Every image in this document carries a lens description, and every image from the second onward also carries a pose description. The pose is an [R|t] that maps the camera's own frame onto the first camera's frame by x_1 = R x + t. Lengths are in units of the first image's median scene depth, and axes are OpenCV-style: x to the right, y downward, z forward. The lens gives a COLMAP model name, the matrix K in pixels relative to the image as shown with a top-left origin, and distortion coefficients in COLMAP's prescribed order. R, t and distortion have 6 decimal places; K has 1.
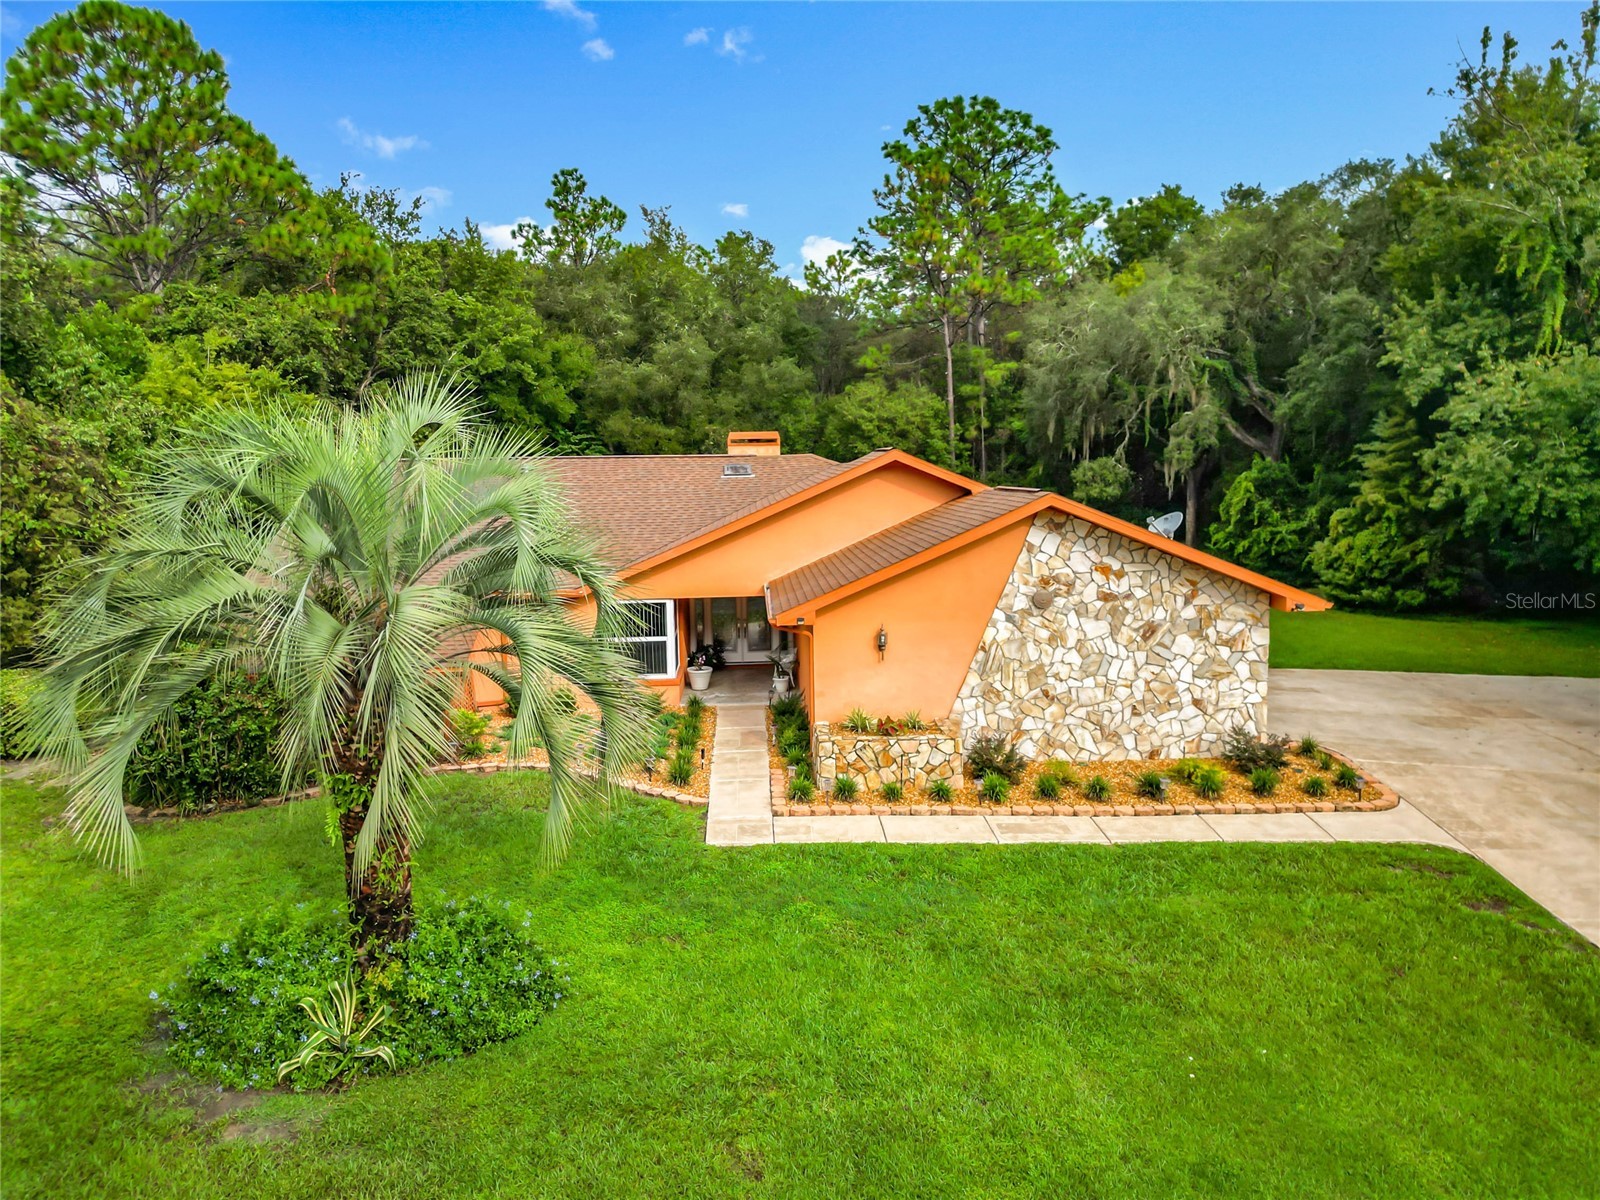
lens RADIAL K [[1151.6, 0, 798.0], [0, 1151.6, 569.0], [0, 0, 1]] dist [0.080442, -0.072512]
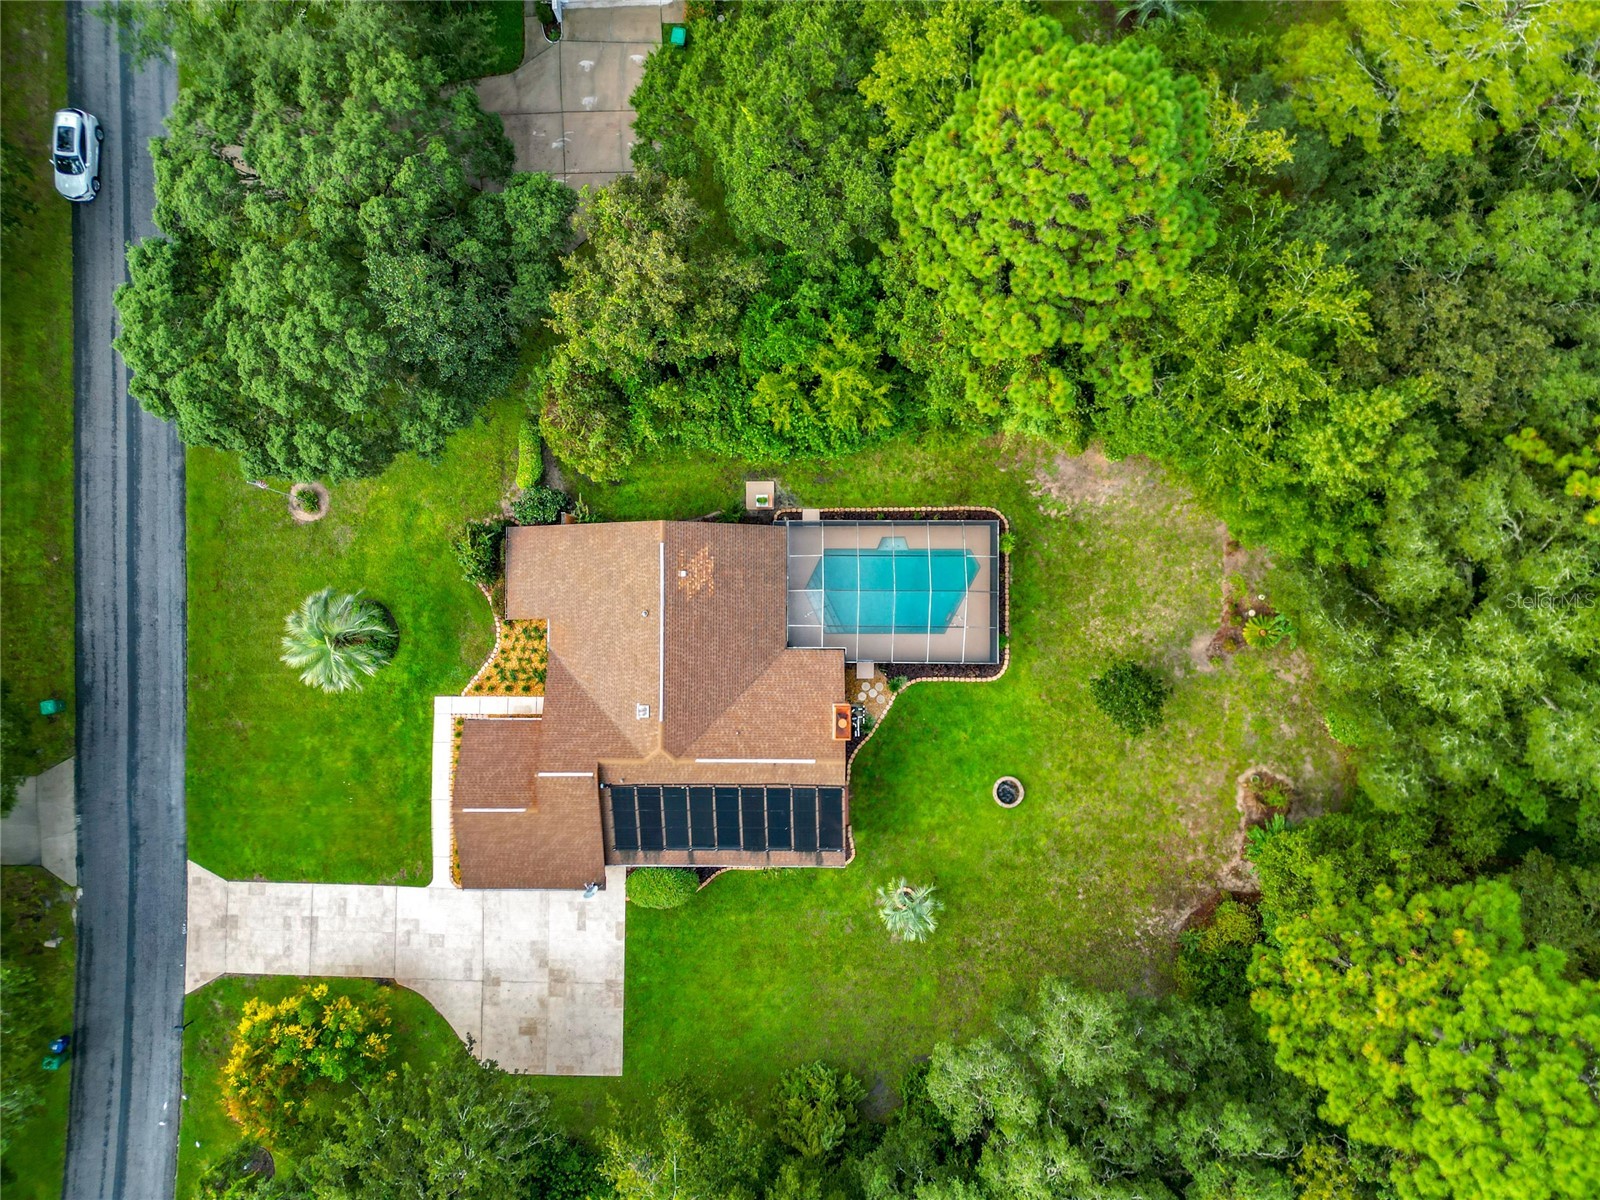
lens RADIAL K [[1151.6, 0, 798.0], [0, 1151.6, 569.0], [0, 0, 1]] dist [0.080442, -0.072512]
pose [[-0.048762, 0.998629, -0.019016, -0.420630], [-0.067102, 0.015720, 0.997622, -3.210782], [0.996554, 0.049922, 0.066243, 1.626866]]
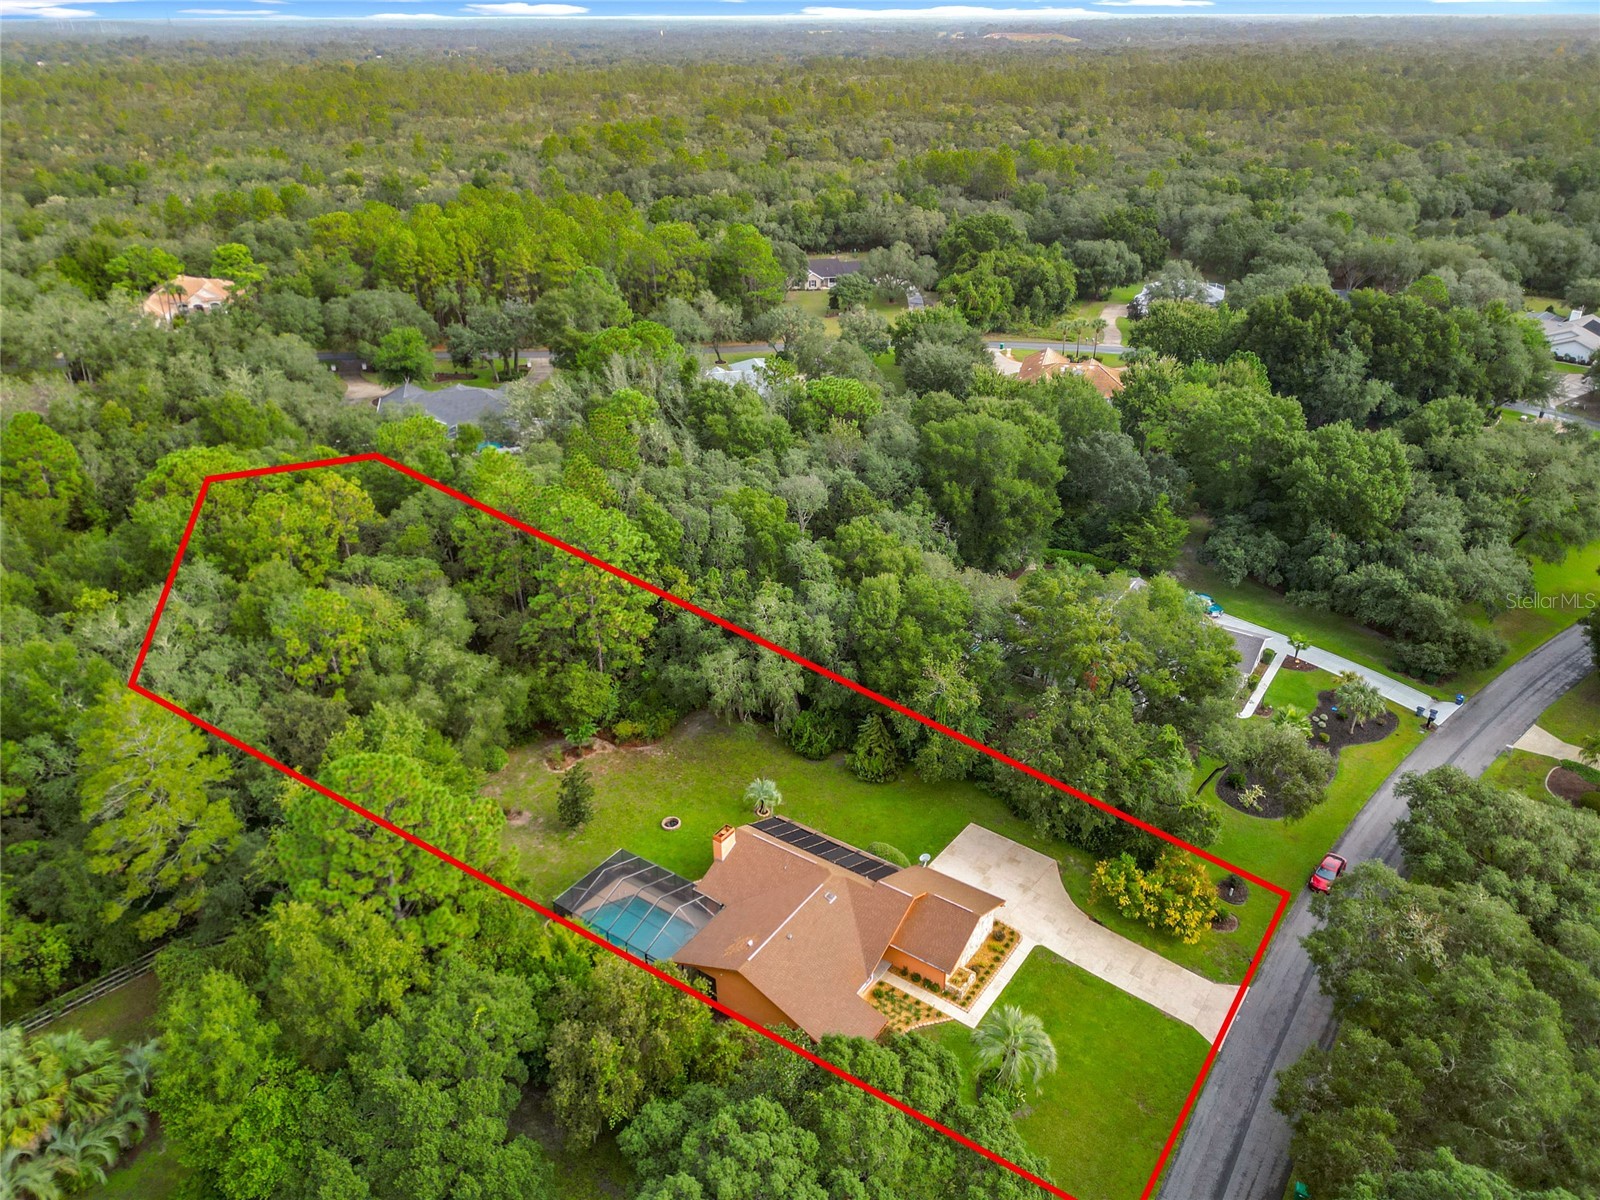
lens RADIAL K [[1151.6, 0, 798.0], [0, 1151.6, 569.0], [0, 0, 1]] dist [0.080442, -0.072512]
pose [[0.608014, -0.328587, 0.722738, -2.922999], [0.067070, 0.928338, 0.365638, -2.903255], [-0.791089, -0.173839, 0.586480, -0.835821]]
